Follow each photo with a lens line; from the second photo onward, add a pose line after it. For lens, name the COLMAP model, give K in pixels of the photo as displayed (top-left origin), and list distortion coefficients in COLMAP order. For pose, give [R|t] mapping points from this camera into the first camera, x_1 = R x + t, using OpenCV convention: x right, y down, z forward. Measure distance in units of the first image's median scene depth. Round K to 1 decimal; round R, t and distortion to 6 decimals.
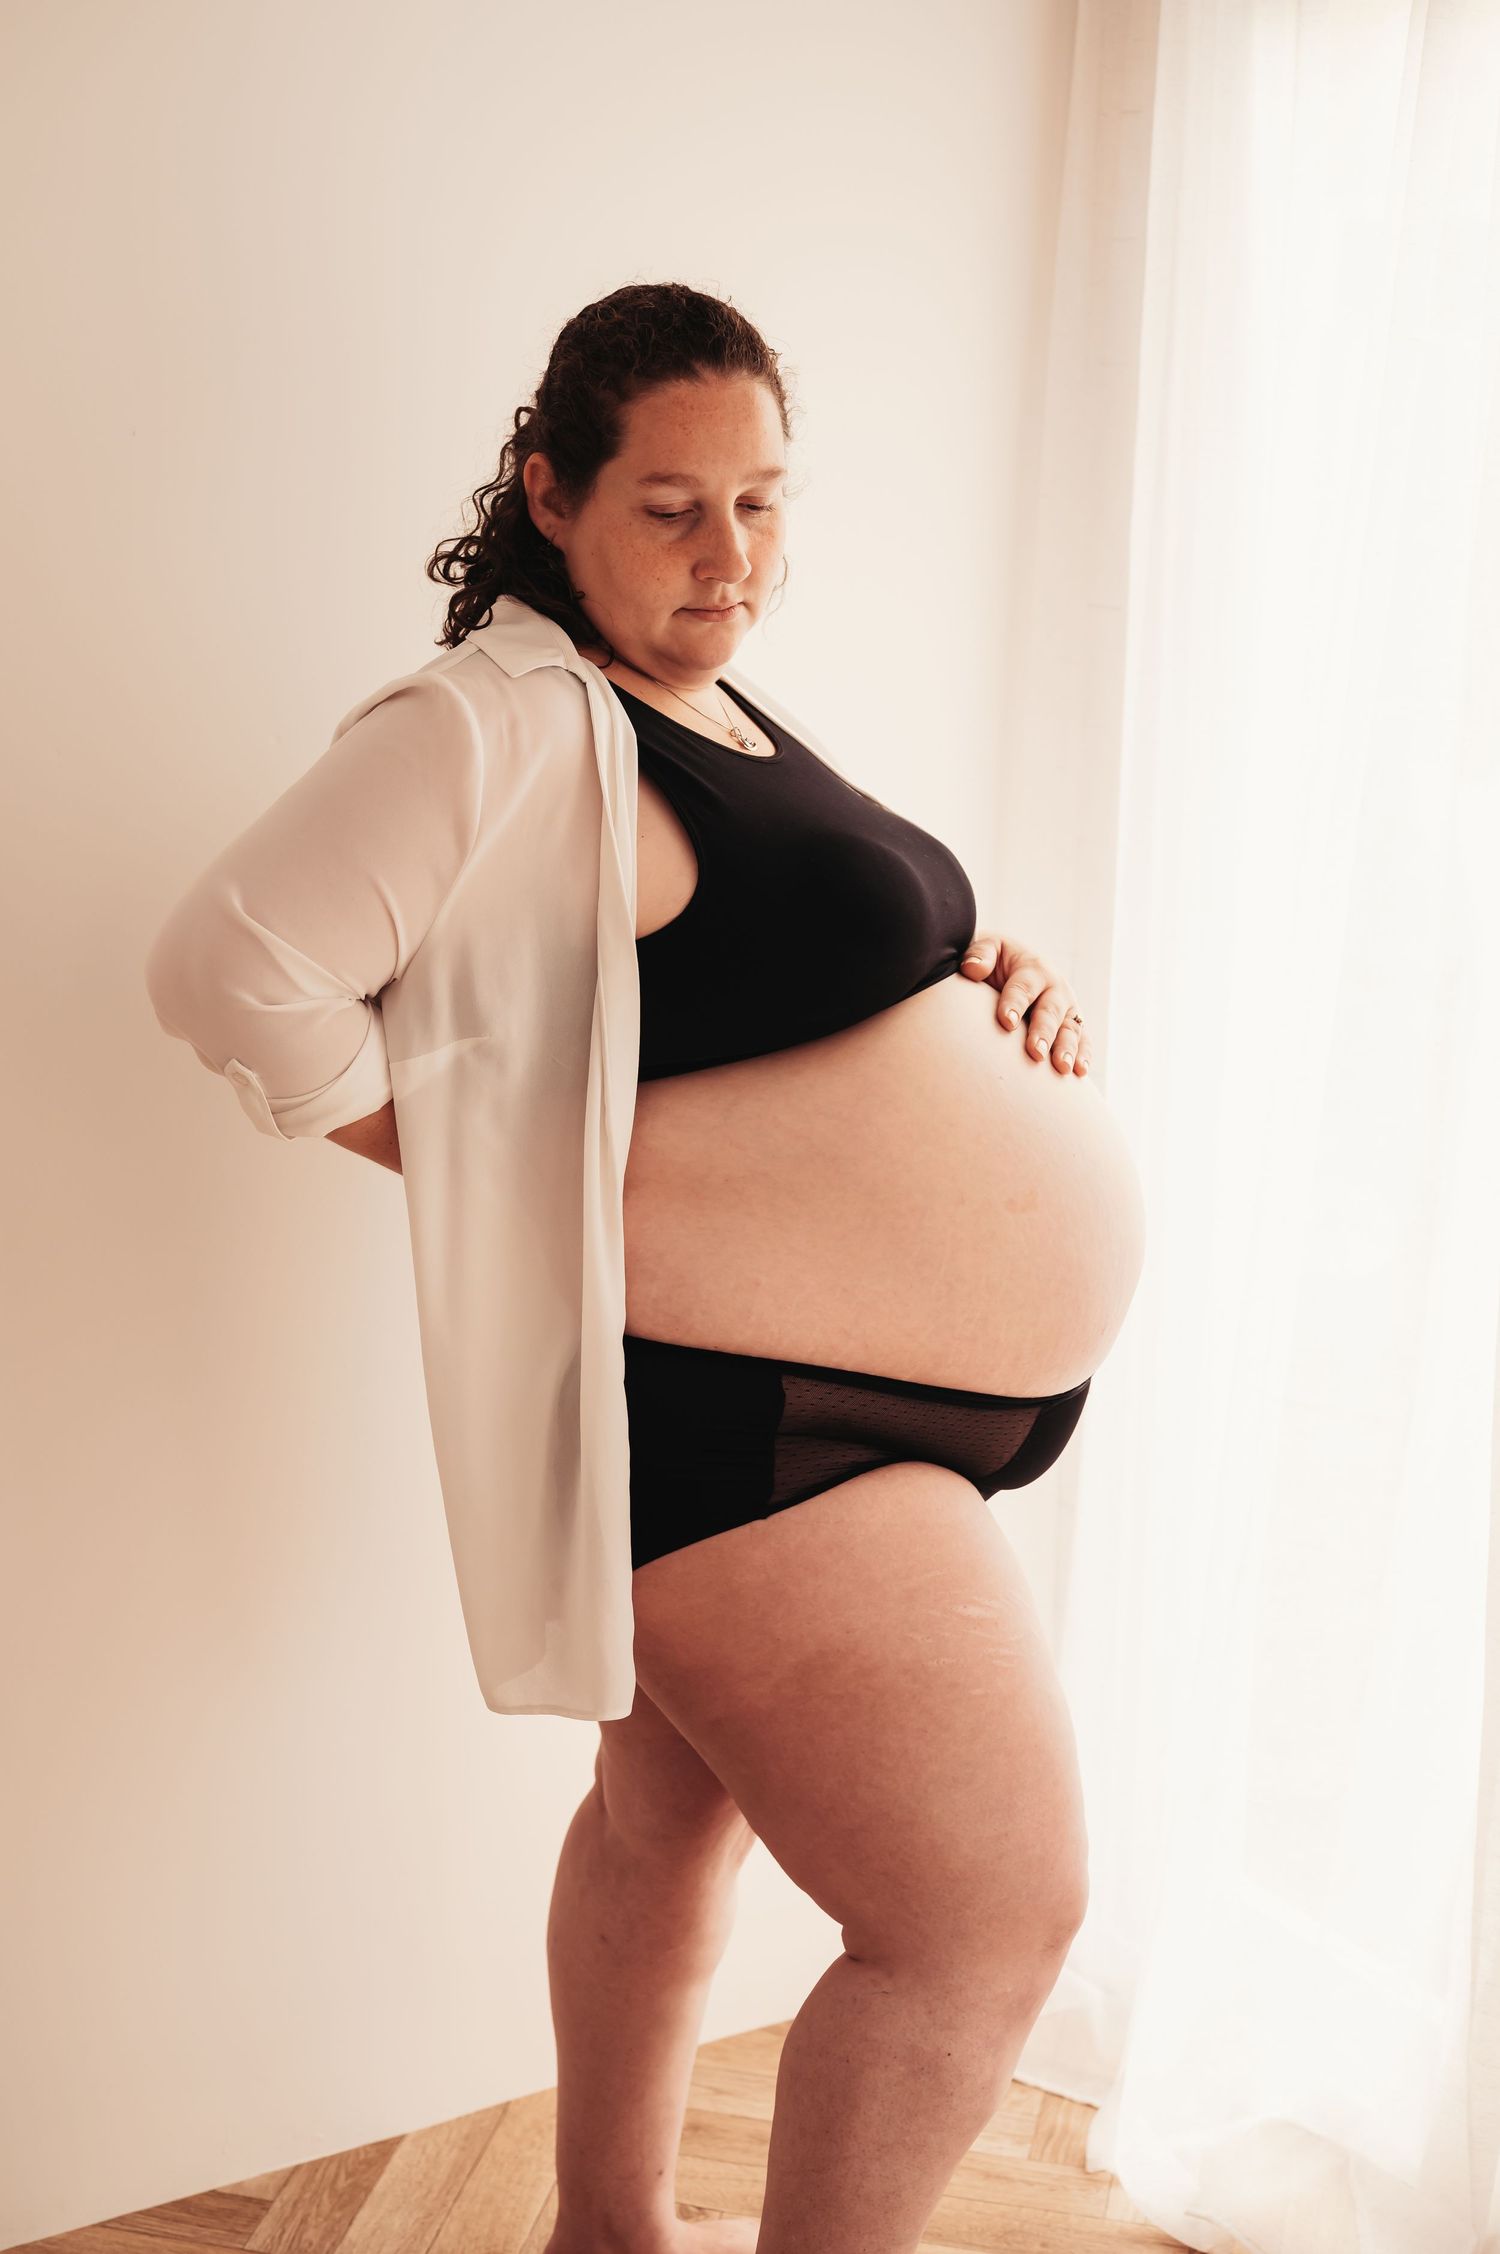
lens RADIAL K [[3370.0, 0, 753.6], [0, 3370.0, 1188.1], [0, 0, 1]] dist [0.073775, 0.000000]
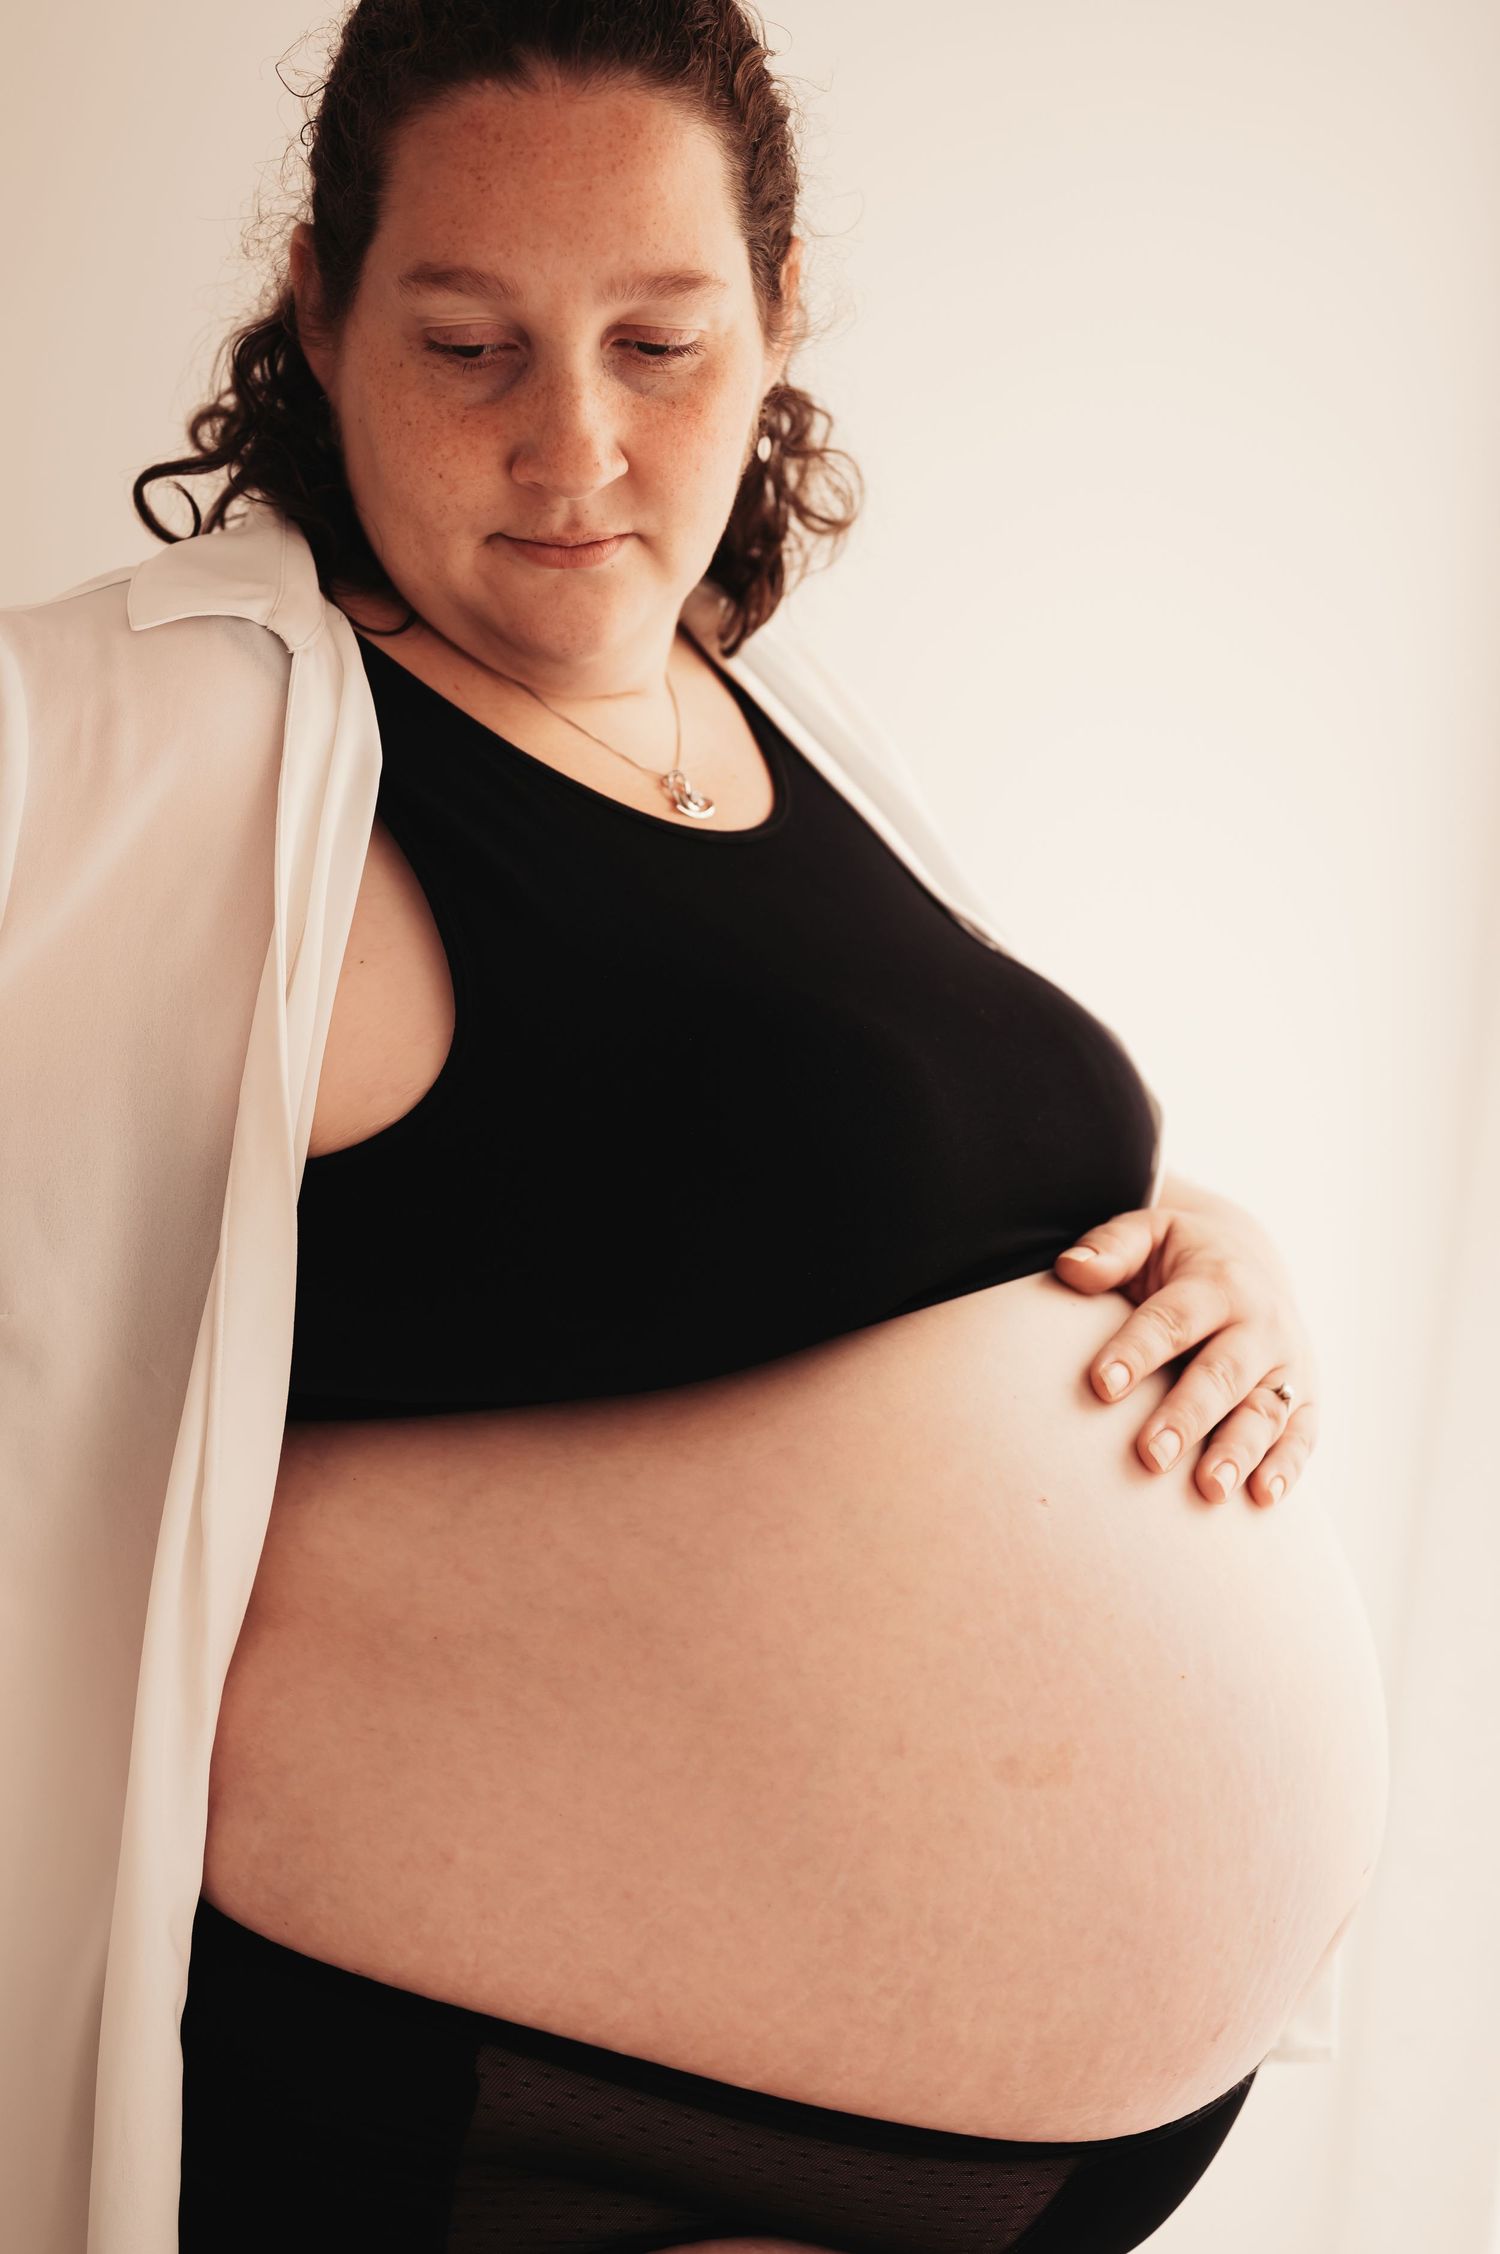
lens RADIAL K [[3370.0, 0, 711.0], [0, 3370.0, 1186.3], [0, 0, 1]] dist [0.073775, 0.000000]
pose [[0.933903, 0.108347, -0.340714, 0.199742], [-0.112750, 0.993599, 0.006914, -0.079970], [0.339282, 0.031958, 0.940142, 0.527877]]
